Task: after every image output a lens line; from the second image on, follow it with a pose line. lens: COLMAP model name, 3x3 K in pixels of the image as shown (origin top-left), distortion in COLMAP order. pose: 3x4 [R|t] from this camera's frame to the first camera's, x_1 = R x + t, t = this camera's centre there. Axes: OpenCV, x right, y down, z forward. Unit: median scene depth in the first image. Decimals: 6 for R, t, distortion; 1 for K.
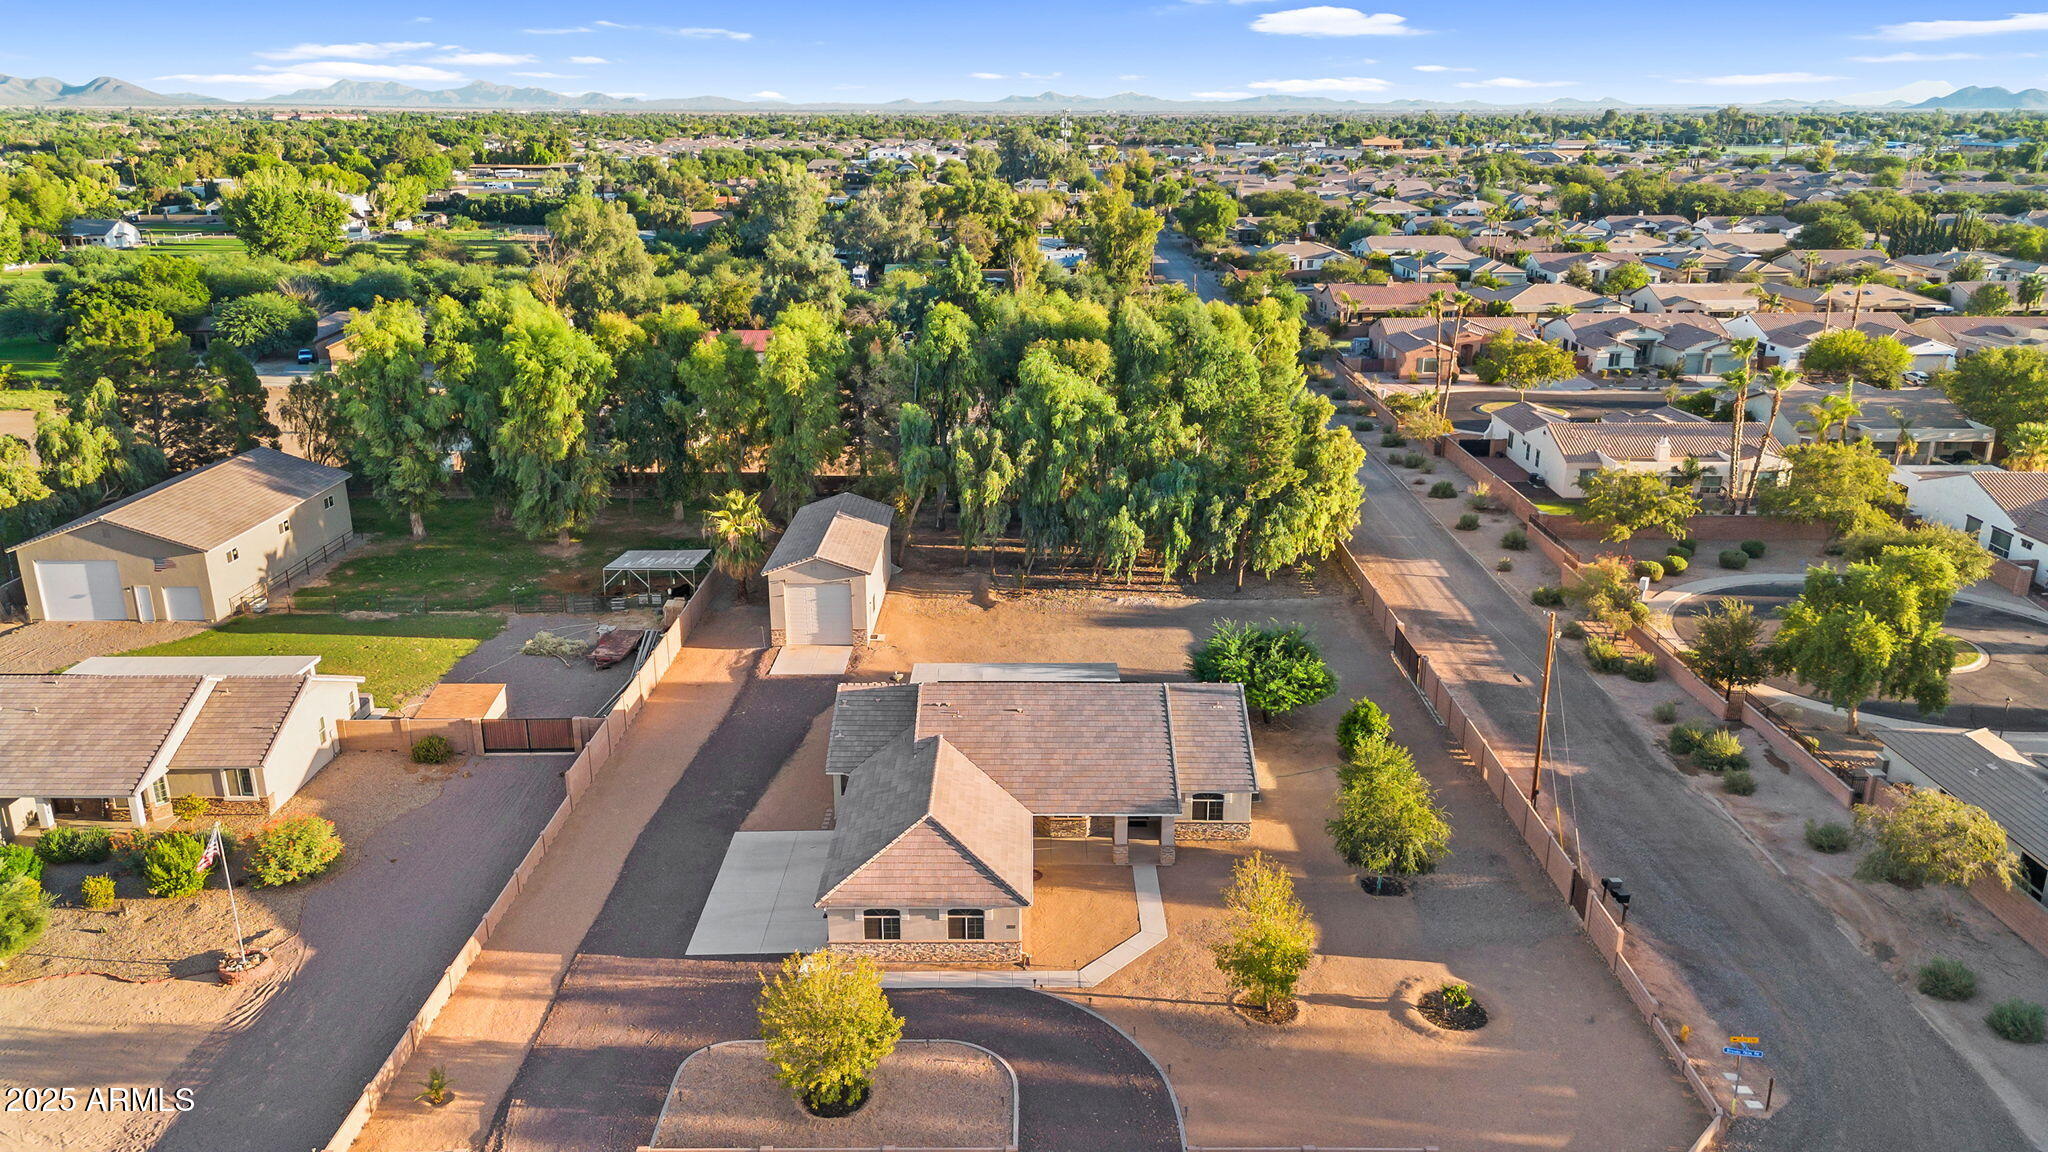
lens RADIAL K [[1451.8, 0, 1024.0], [0, 1451.8, 576.0], [0, 0, 1]] dist [0.073494, -0.073987]
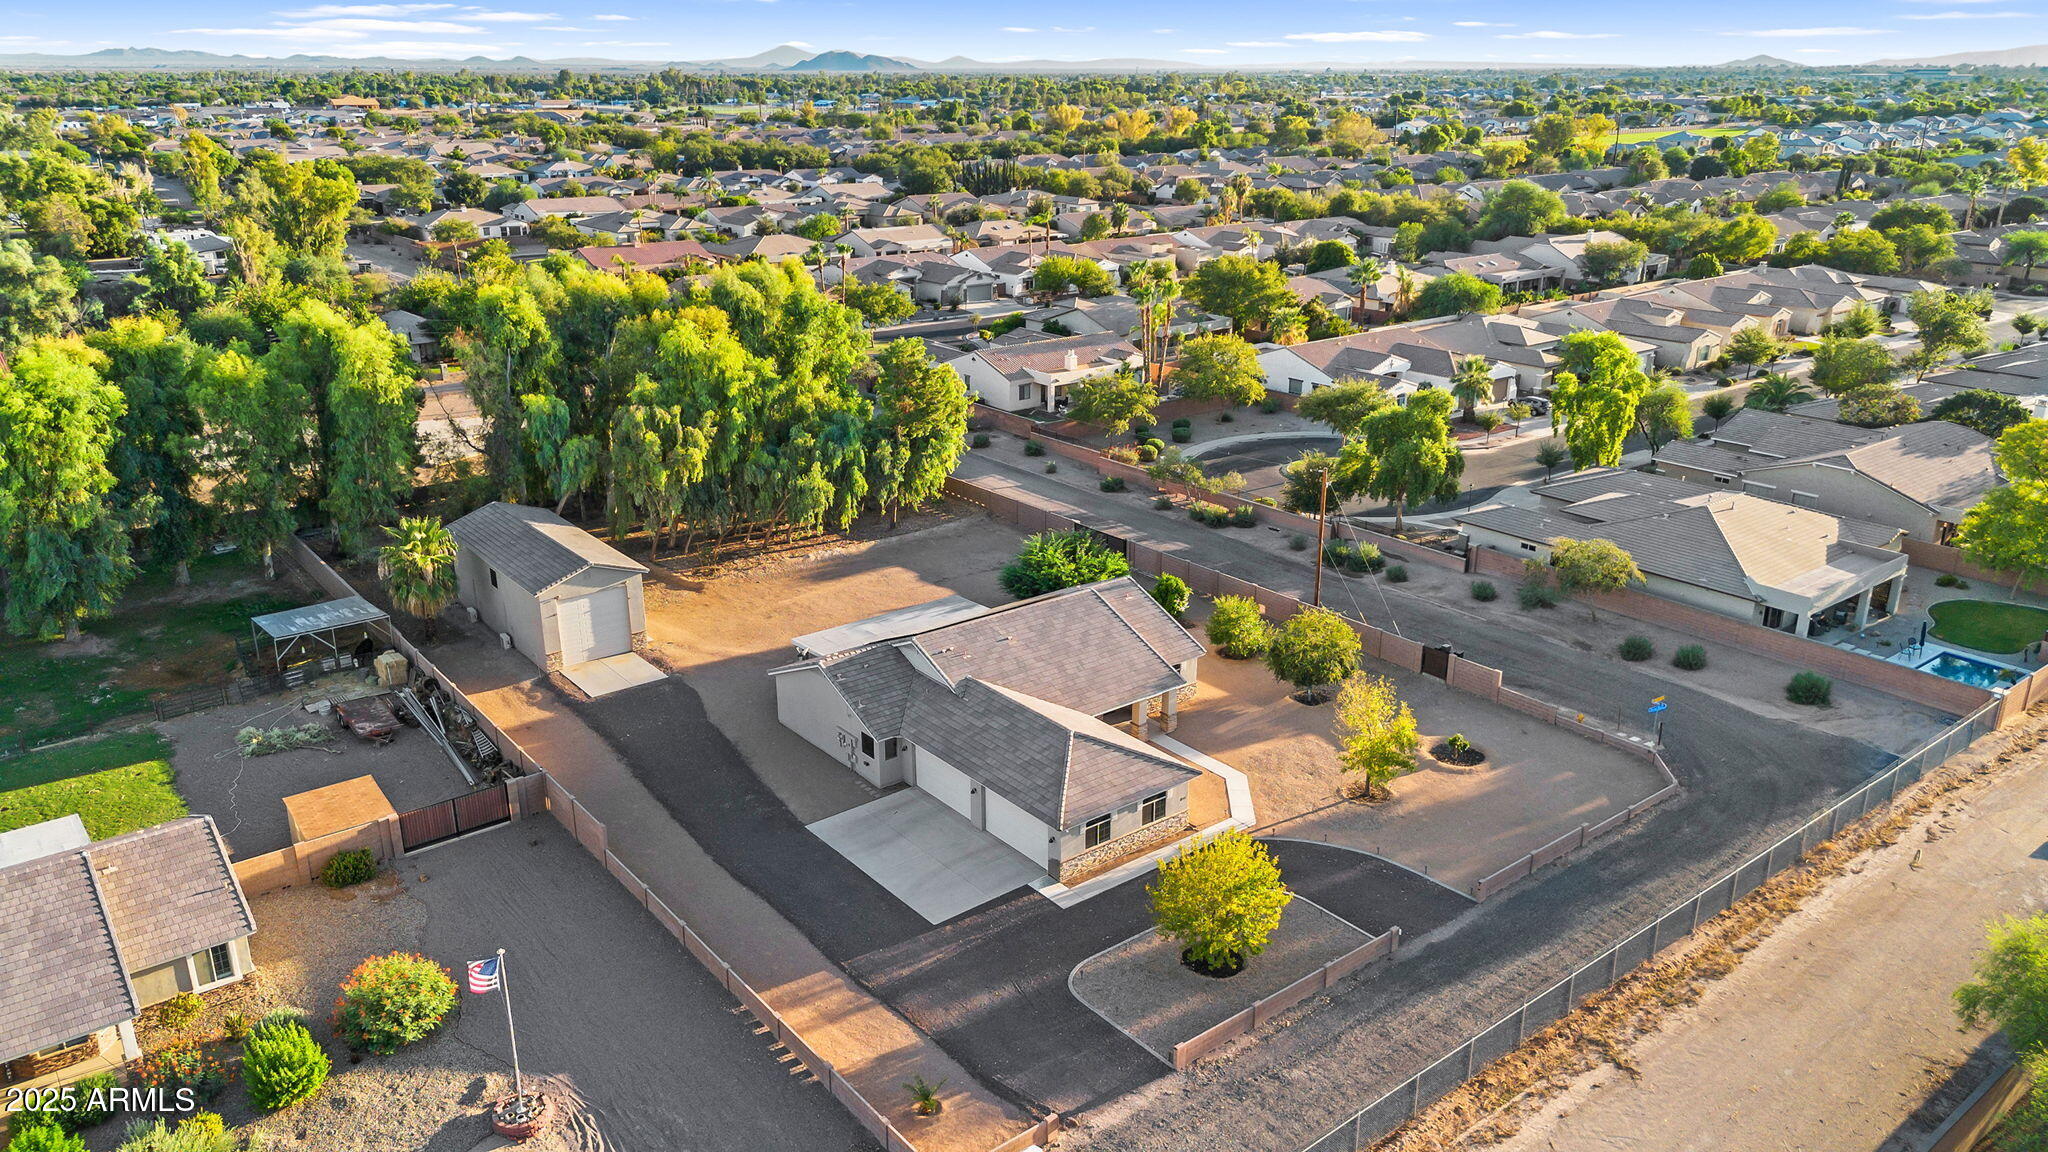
lens RADIAL K [[1451.8, 0, 1024.0], [0, 1451.8, 576.0], [0, 0, 1]] dist [0.073494, -0.073987]
pose [[0.781891, -0.205270, 0.588651, -0.444641], [0.190526, 0.977741, 0.087880, -0.032656], [-0.593588, 0.043441, 0.803596, 0.088985]]
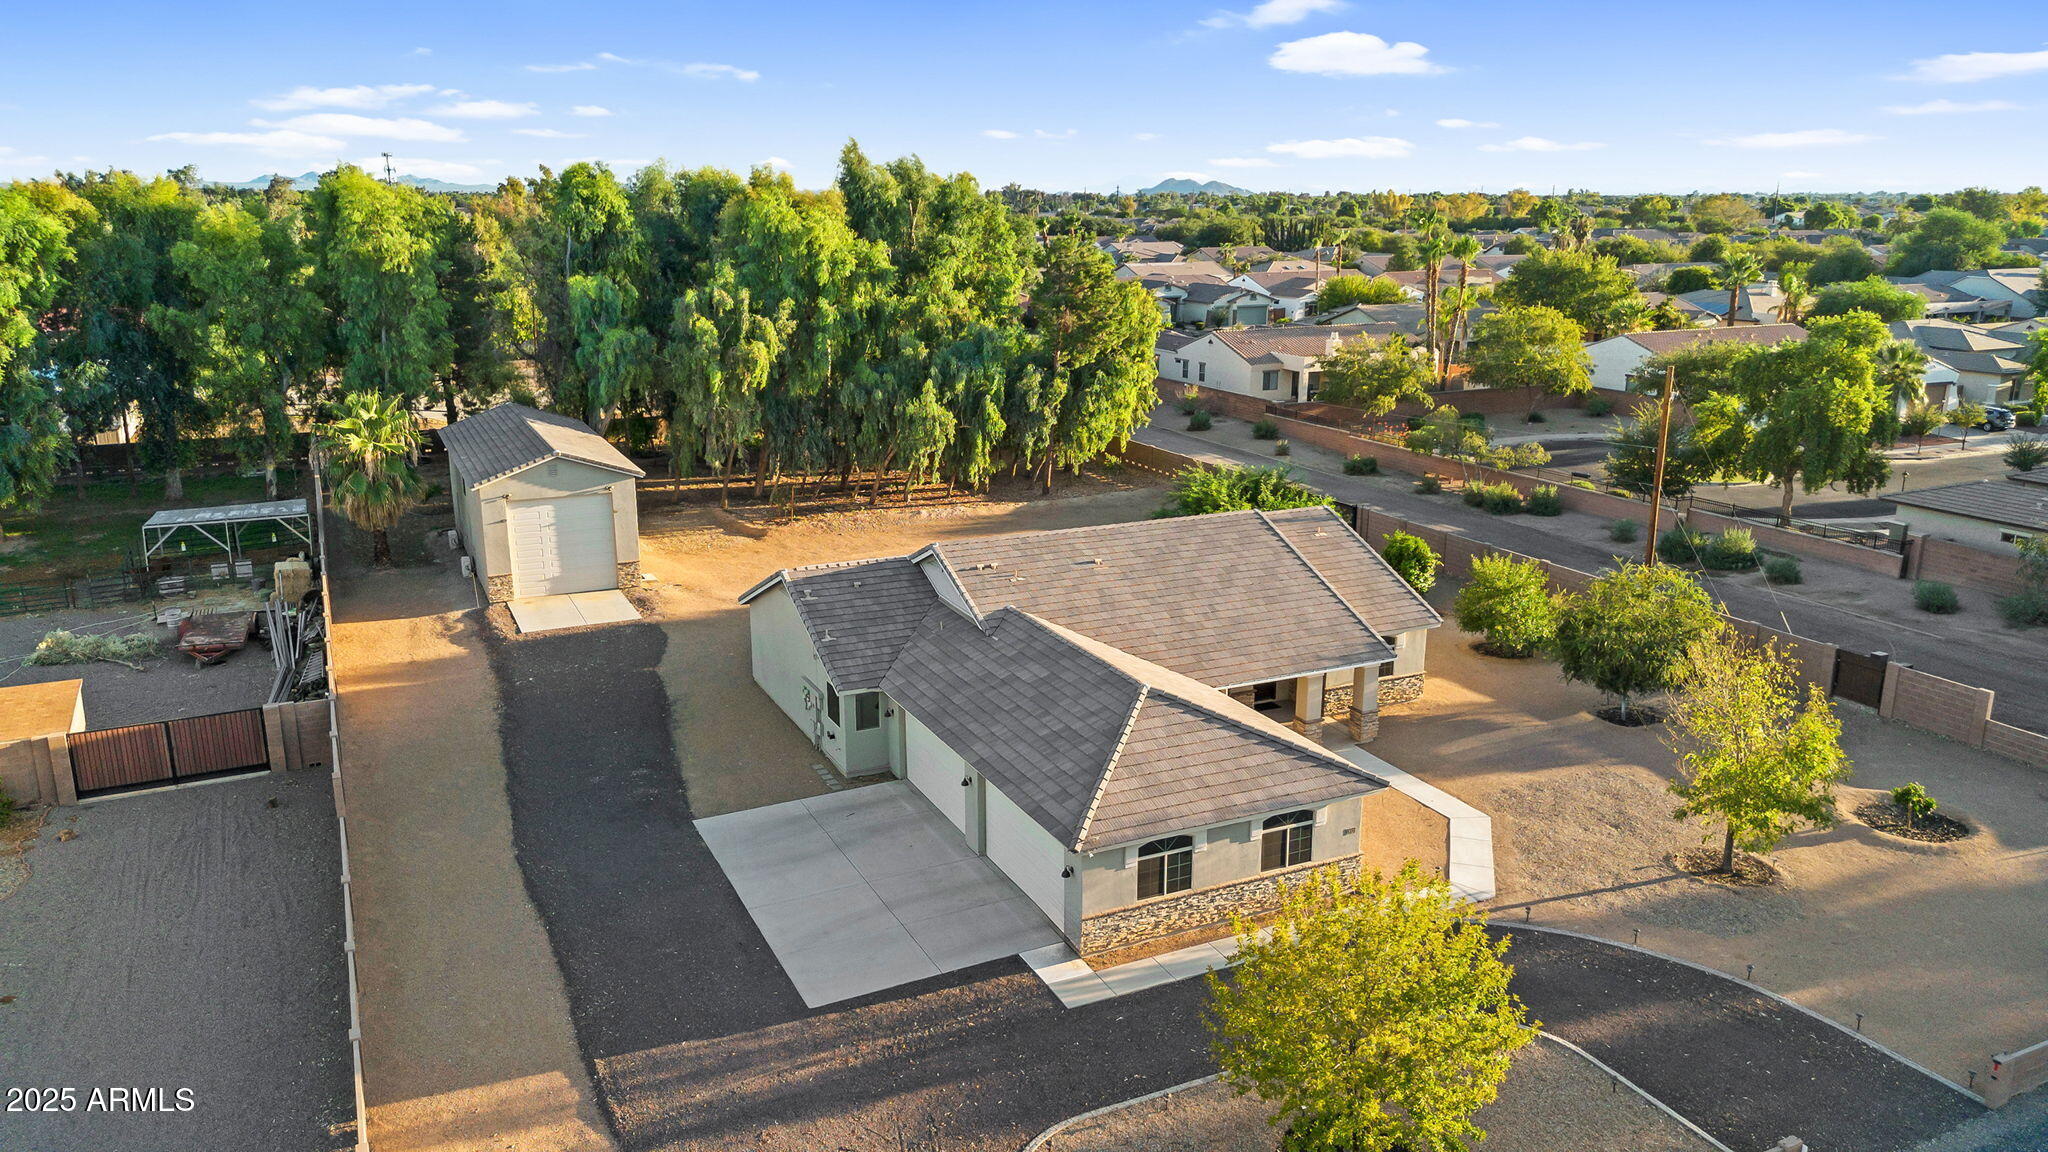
lens RADIAL K [[1451.8, 0, 1024.0], [0, 1451.8, 576.0], [0, 0, 1]] dist [0.073494, -0.073987]
pose [[0.899970, -0.109951, 0.421859, -0.223149], [0.132436, 0.990894, -0.024269, 0.079491], [-0.415349, 0.077711, 0.906336, 0.299404]]
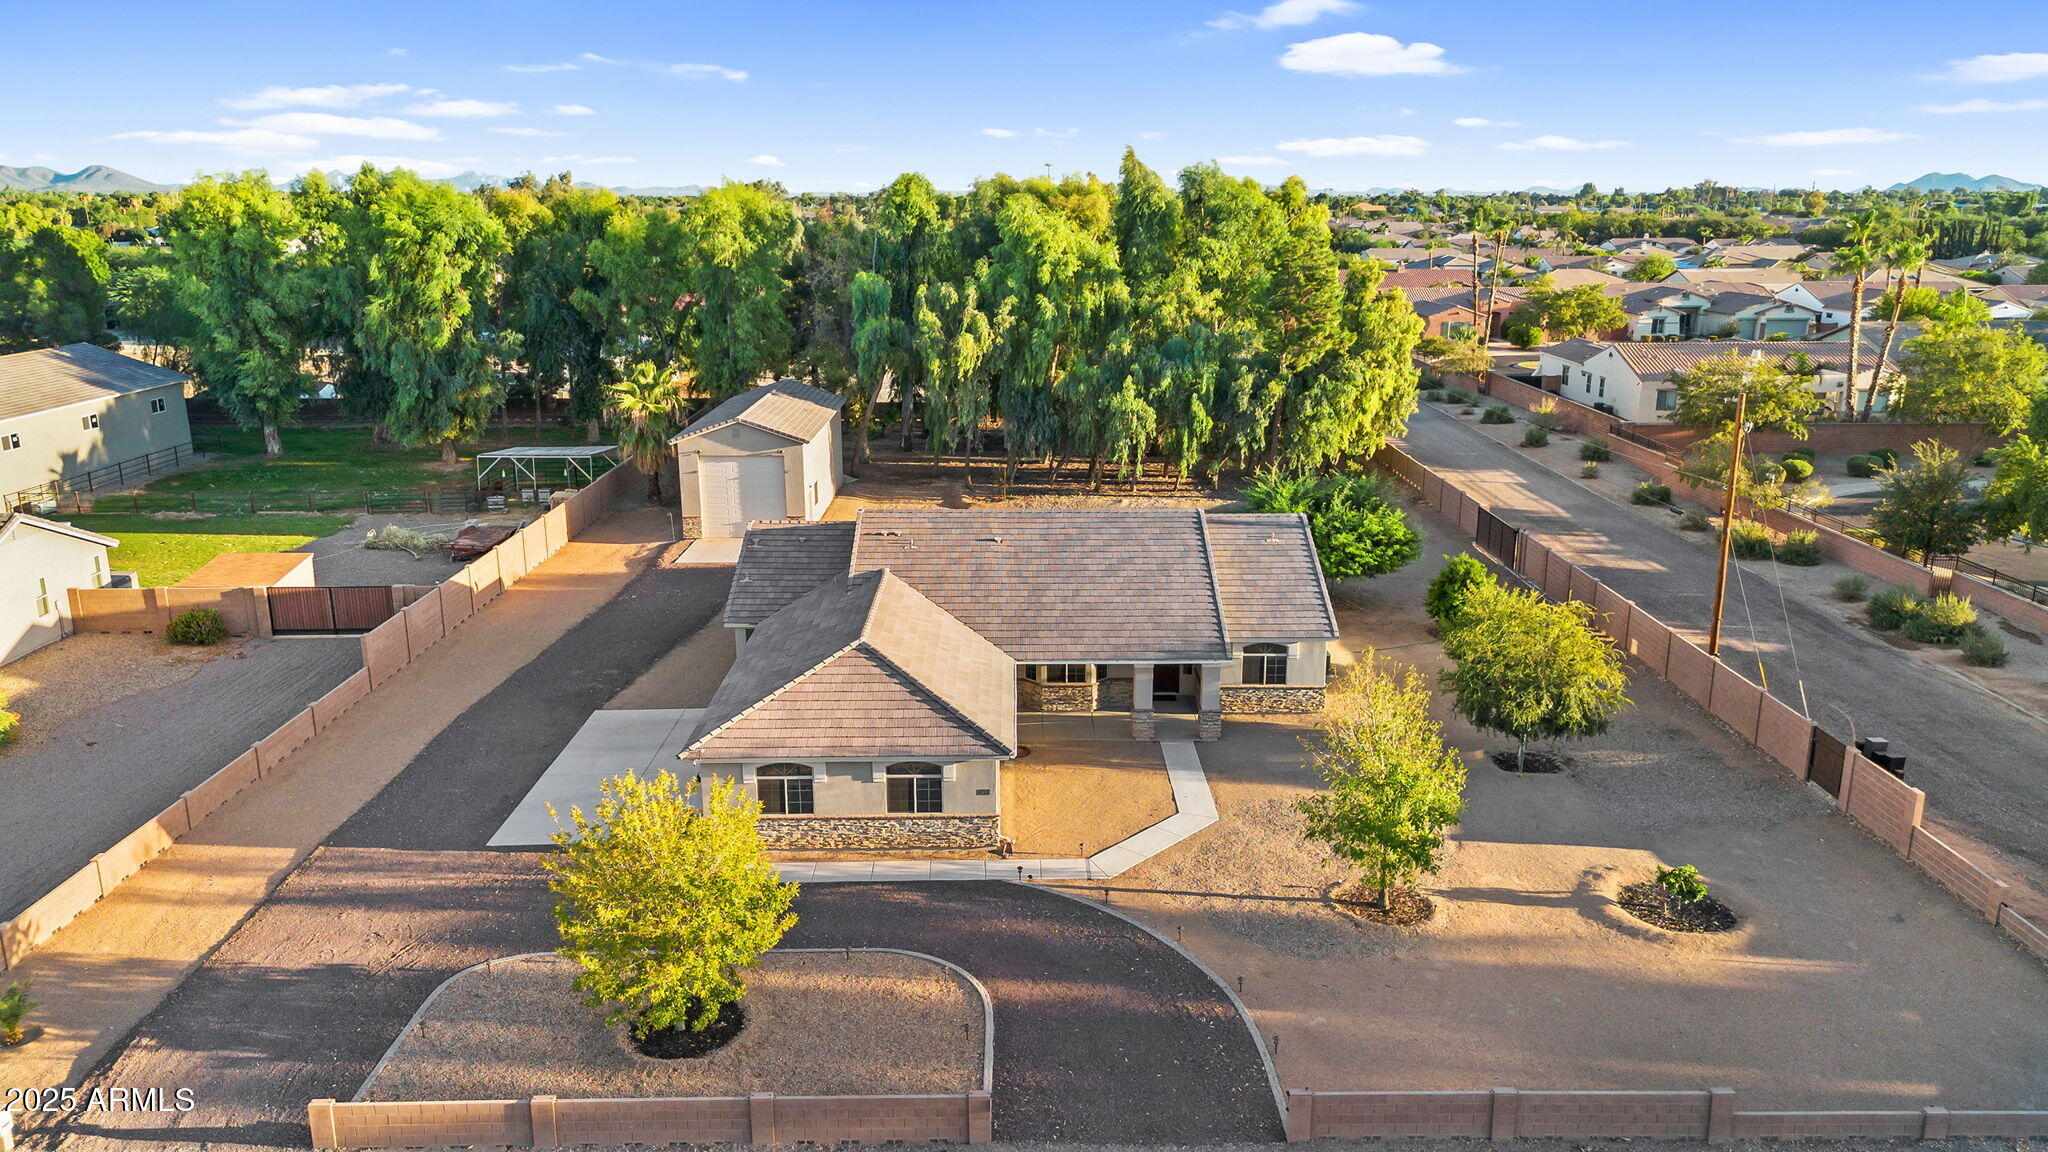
lens RADIAL K [[1451.8, 0, 1024.0], [0, 1451.8, 576.0], [0, 0, 1]] dist [0.073494, -0.073987]
pose [[0.999942, -0.004658, 0.009677, 0.002031], [0.005187, 0.998453, -0.055365, 0.107656], [-0.009404, 0.055412, 0.998419, 0.206117]]
